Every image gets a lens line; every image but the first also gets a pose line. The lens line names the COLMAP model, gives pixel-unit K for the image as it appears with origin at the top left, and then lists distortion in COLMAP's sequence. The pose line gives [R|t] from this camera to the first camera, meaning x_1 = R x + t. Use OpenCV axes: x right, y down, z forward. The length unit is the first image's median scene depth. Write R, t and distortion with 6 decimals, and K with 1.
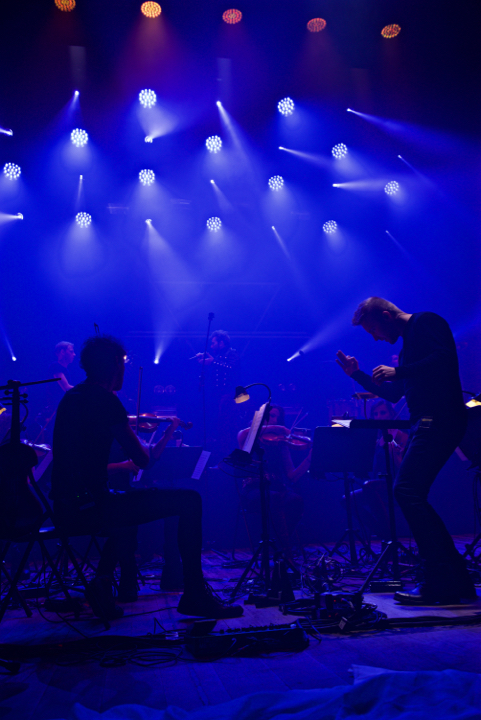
lens RADIAL K [[620.1, 0, 240.5], [0, 620.1, 360.0], [0, 0, 1]] dist [-0.012337, -0.005776]
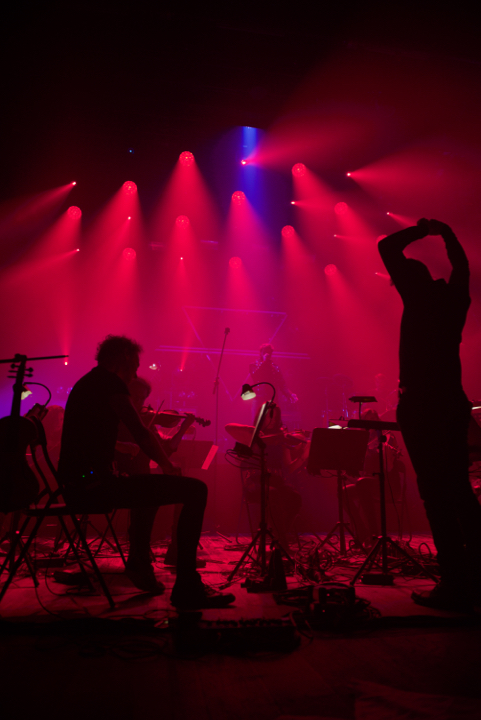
lens RADIAL K [[486.2, 0, 240.5], [0, 486.2, 360.0], [0, 0, 1]] dist [-0.057489, -0.000351]
pose [[0.998374, 0.049487, -0.028277, 0.010349], [-0.050711, 0.997728, -0.044358, 0.040600], [0.026018, 0.045720, 0.998615, 0.155606]]
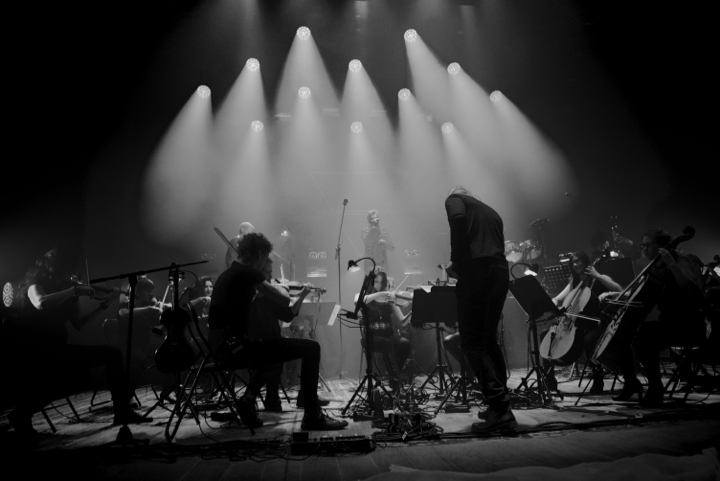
lens RADIAL K [[486.2, 0, 360.0], [0, 486.2, 240.5], [0, 0, 1]] dist [-0.057489, -0.000351]
pose [[0.997632, -0.004960, -0.068605, 0.094433], [0.006969, 0.999553, 0.029083, -0.033330], [0.068430, -0.029492, 0.997220, -0.056516]]
